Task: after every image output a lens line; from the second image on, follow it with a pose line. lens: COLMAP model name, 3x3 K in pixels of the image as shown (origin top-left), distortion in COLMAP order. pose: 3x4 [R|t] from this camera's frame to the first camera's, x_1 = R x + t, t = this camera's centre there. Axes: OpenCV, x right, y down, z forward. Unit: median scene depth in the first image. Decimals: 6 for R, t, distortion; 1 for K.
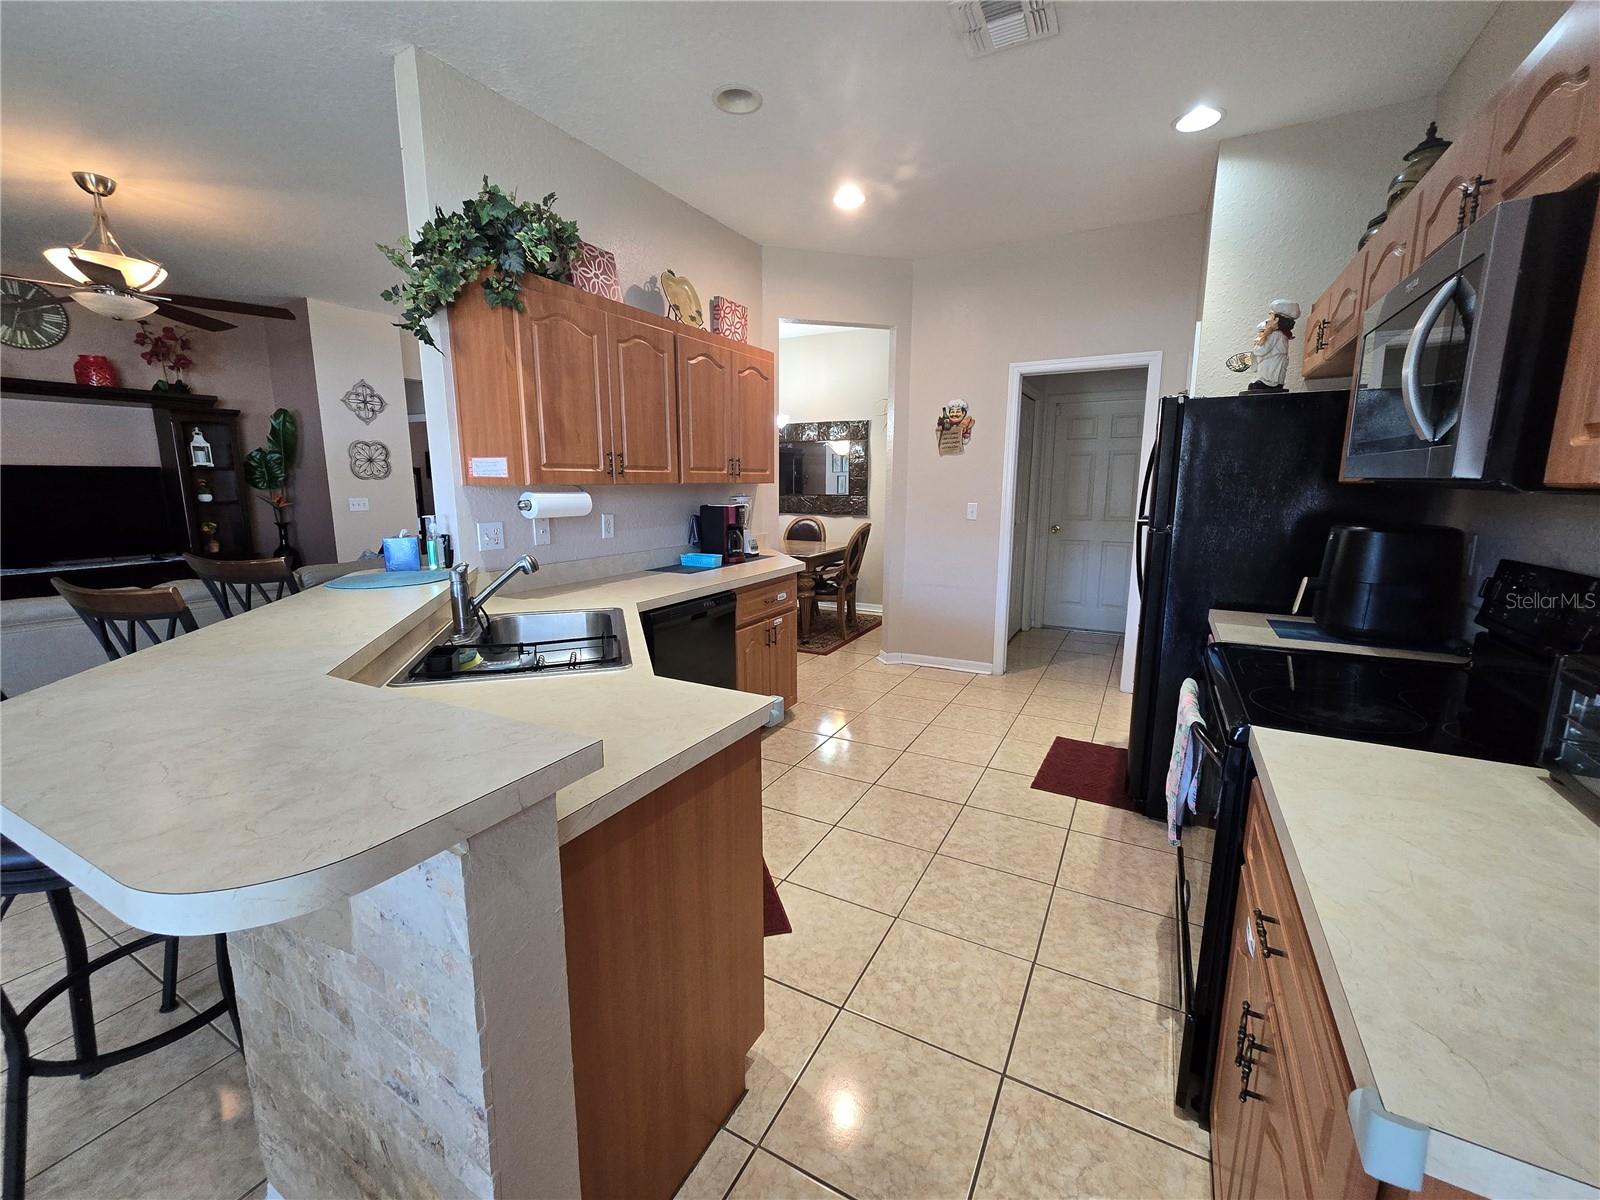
lens RADIAL K [[656.9, 0, 790.3], [0, 656.9, 594.4], [0, 0, 1]] dist [-0.000276, 0.000091]
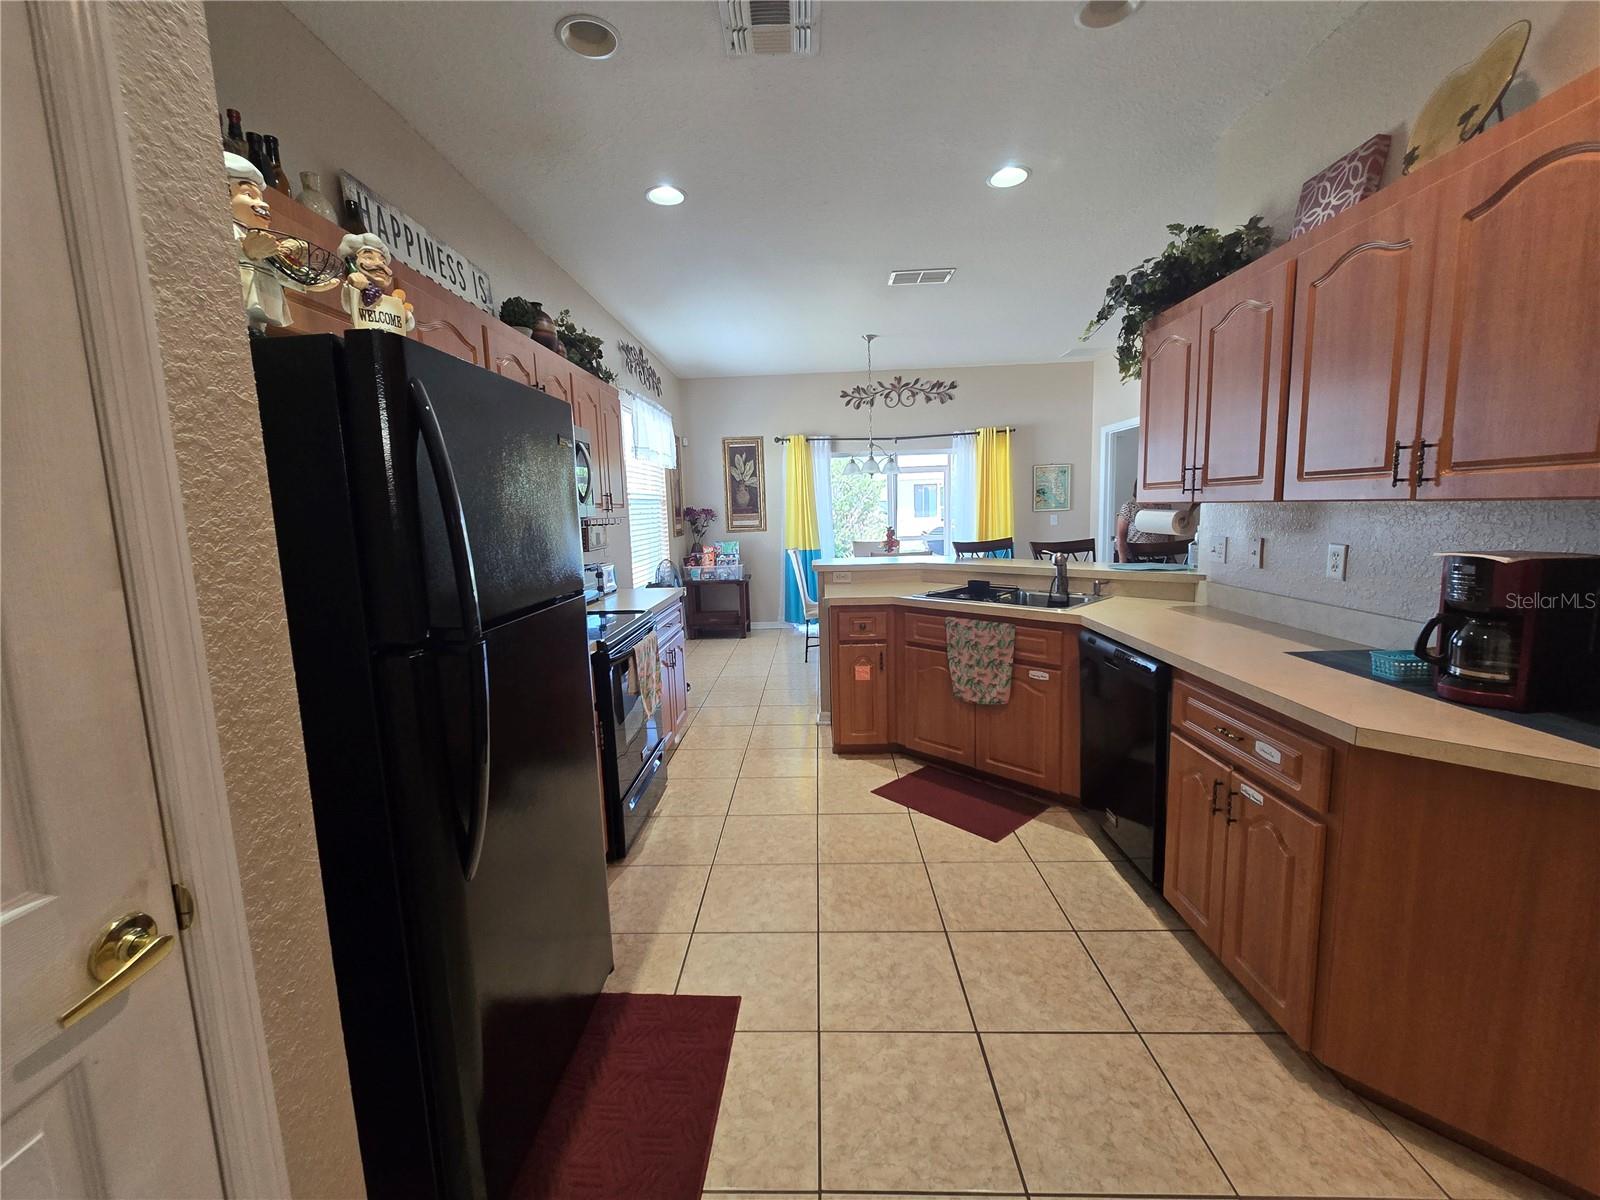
lens RADIAL K [[656.9, 0, 788.0], [0, 656.9, 593.1], [0, 0, 1]] dist [-0.000276, 0.000091]
pose [[-0.892821, 0.087836, -0.441765, 0.370439], [-0.044192, 0.958986, 0.279988, -0.167513], [0.448239, 0.269502, -0.852321, 0.943821]]
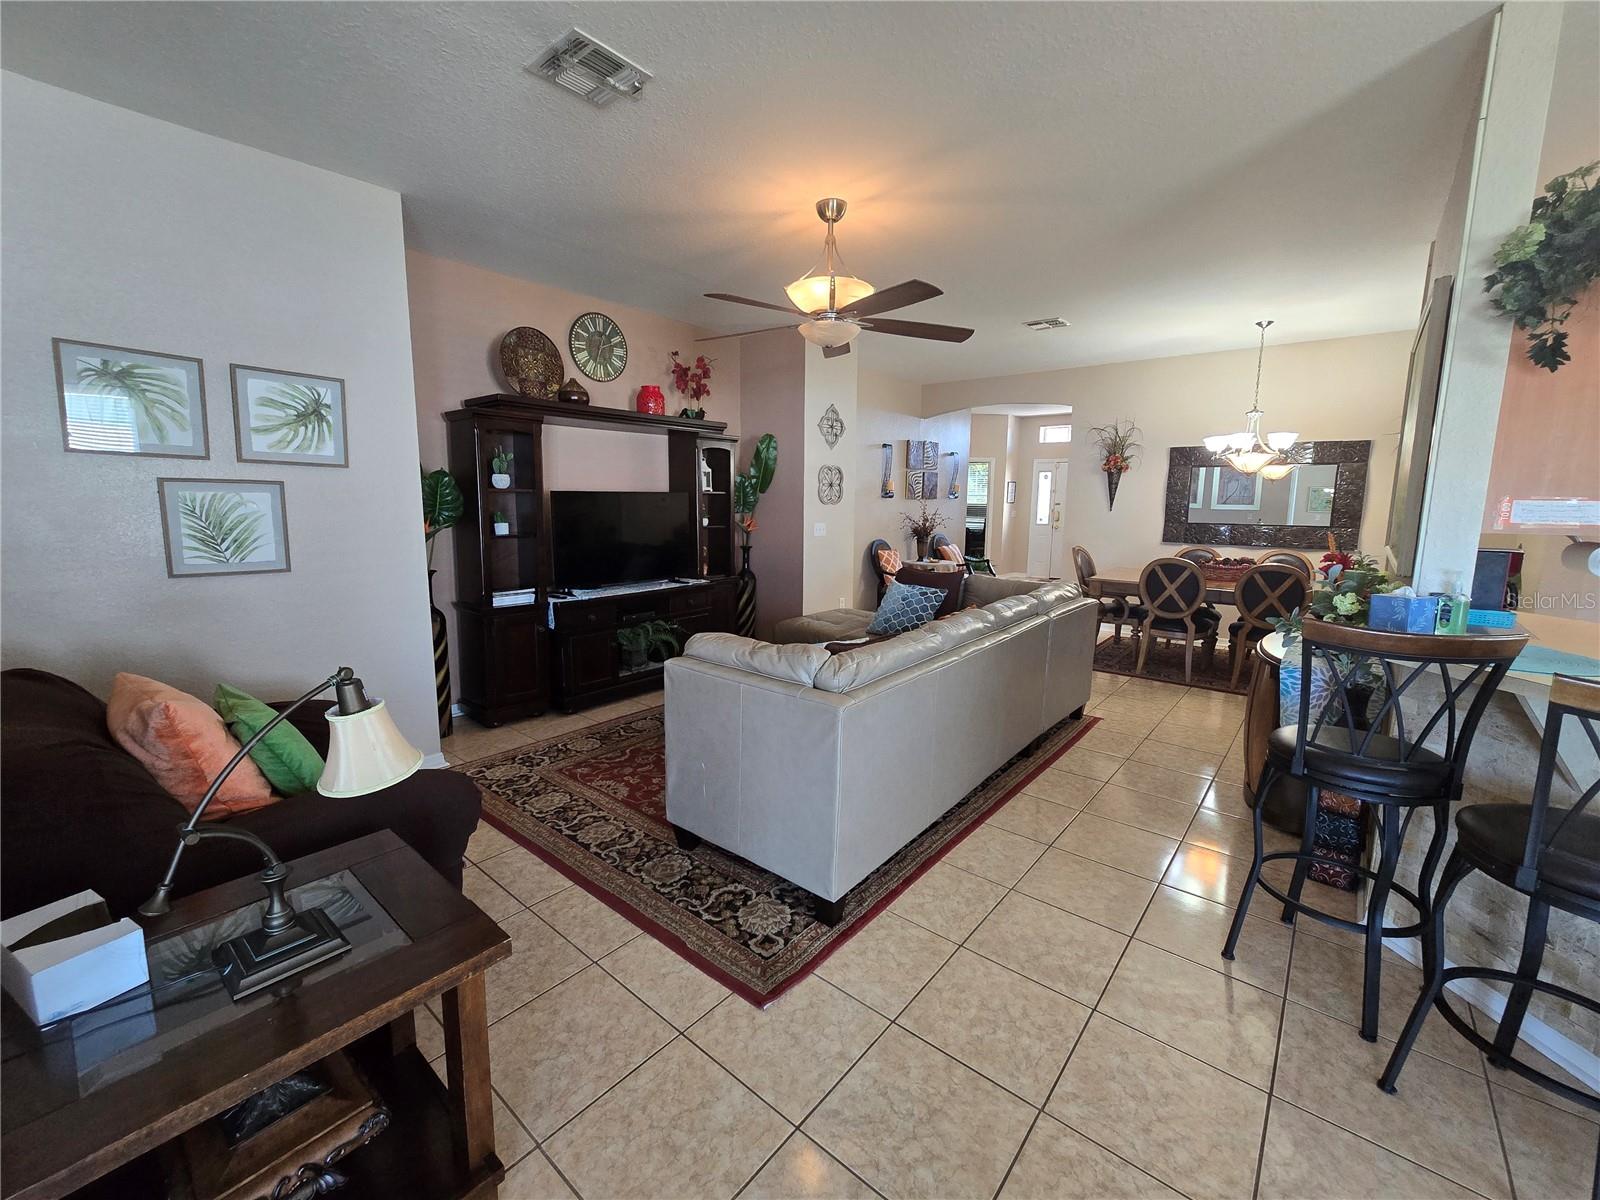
lens RADIAL K [[656.9, 0, 790.0], [0, 656.9, 591.0], [0, 0, 1]] dist [-0.000276, 0.000091]
pose [[0.979841, 0.036847, -0.196354, -0.647269], [-0.042729, 0.998753, -0.025801, -0.022015], [0.195158, 0.033671, 0.980194, 0.033615]]
